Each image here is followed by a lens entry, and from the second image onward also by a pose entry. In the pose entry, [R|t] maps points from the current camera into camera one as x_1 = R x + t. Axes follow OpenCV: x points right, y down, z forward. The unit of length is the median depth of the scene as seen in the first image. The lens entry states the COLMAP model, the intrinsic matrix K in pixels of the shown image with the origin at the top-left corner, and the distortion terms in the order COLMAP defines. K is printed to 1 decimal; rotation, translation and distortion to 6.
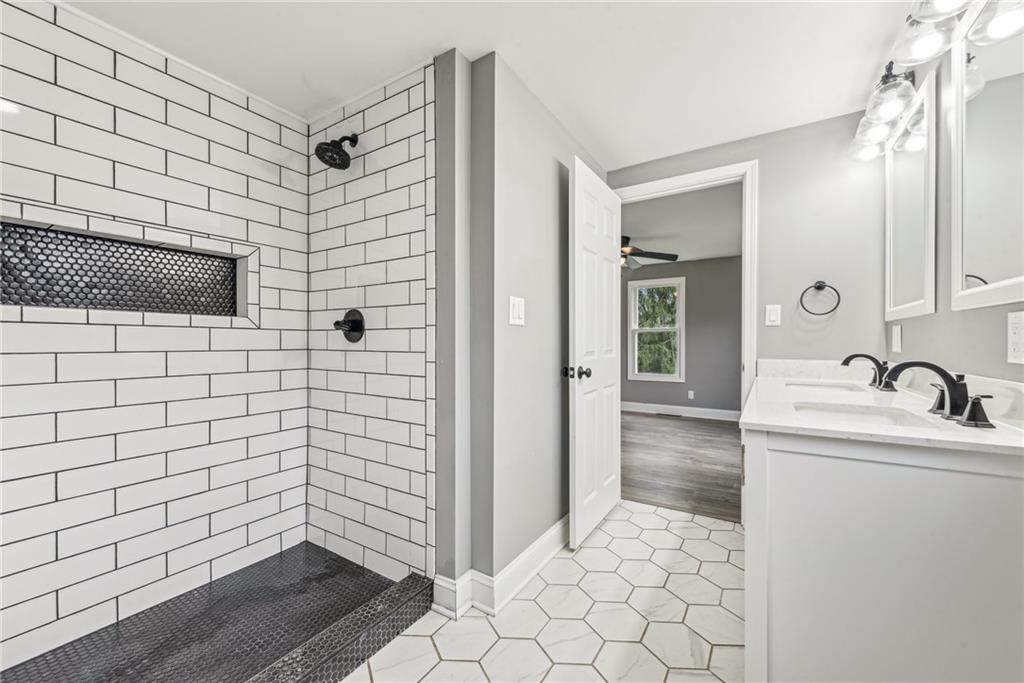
lens RADIAL K [[400.6, 0, 511.5], [0, 400.6, 342.4], [0, 0, 1]] dist [-0.003387, -0.000233]
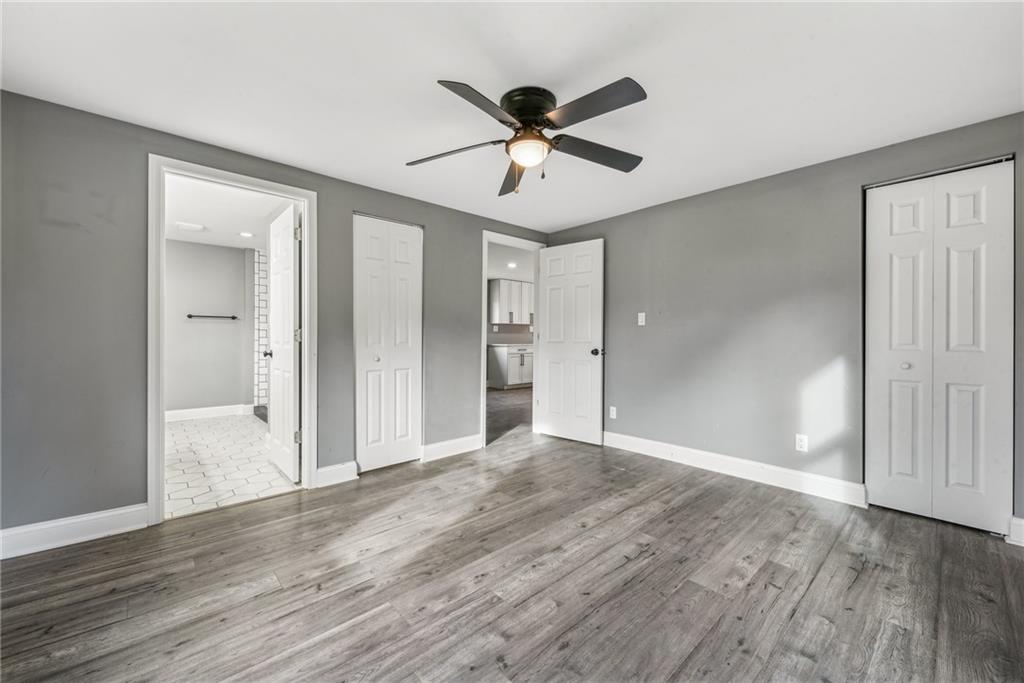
lens RADIAL K [[400.6, 0, 509.1], [0, 400.6, 337.3], [0, 0, 1]] dist [-0.003387, -0.000233]
pose [[-0.261428, 0.003999, -0.965215, 1.039783], [-0.002175, 0.999986, 0.004732, 0.001124], [0.965221, 0.003337, -0.261415, 1.659075]]
